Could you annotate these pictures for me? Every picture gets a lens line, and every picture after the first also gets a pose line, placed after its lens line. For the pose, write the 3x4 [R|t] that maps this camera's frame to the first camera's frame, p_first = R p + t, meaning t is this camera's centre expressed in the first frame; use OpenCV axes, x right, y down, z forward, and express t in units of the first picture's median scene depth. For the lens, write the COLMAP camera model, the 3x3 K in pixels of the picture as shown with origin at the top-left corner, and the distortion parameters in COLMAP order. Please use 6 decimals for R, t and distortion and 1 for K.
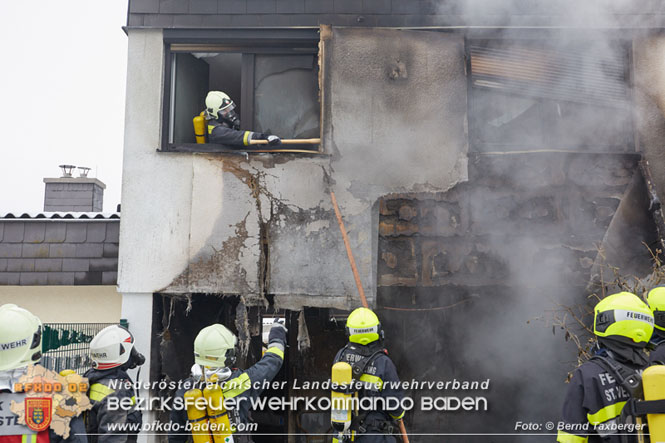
lens RADIAL K [[700.5, 0, 332.5], [0, 700.5, 221.5], [0, 0, 1]] dist [-0.009746, 0.002931]
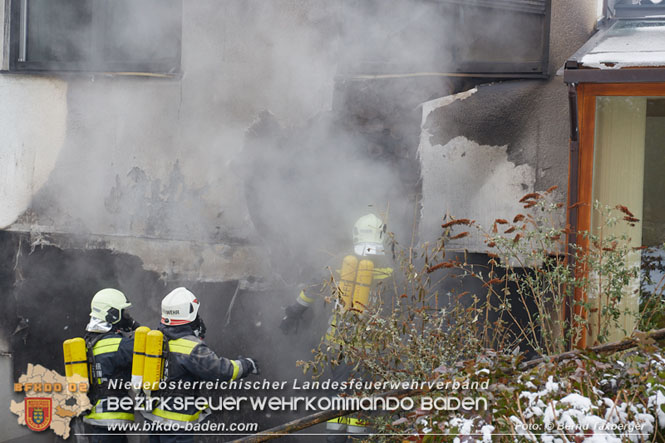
lens RADIAL K [[1244.1, 0, 332.5], [0, 1244.1, 221.5], [0, 0, 1]] dist [0.092458, 0.433873]
pose [[0.947994, 0.039905, -0.315777, 0.666550], [0.006121, 0.989641, 0.143436, -0.140369], [0.318230, -0.137910, 0.937929, -0.396527]]
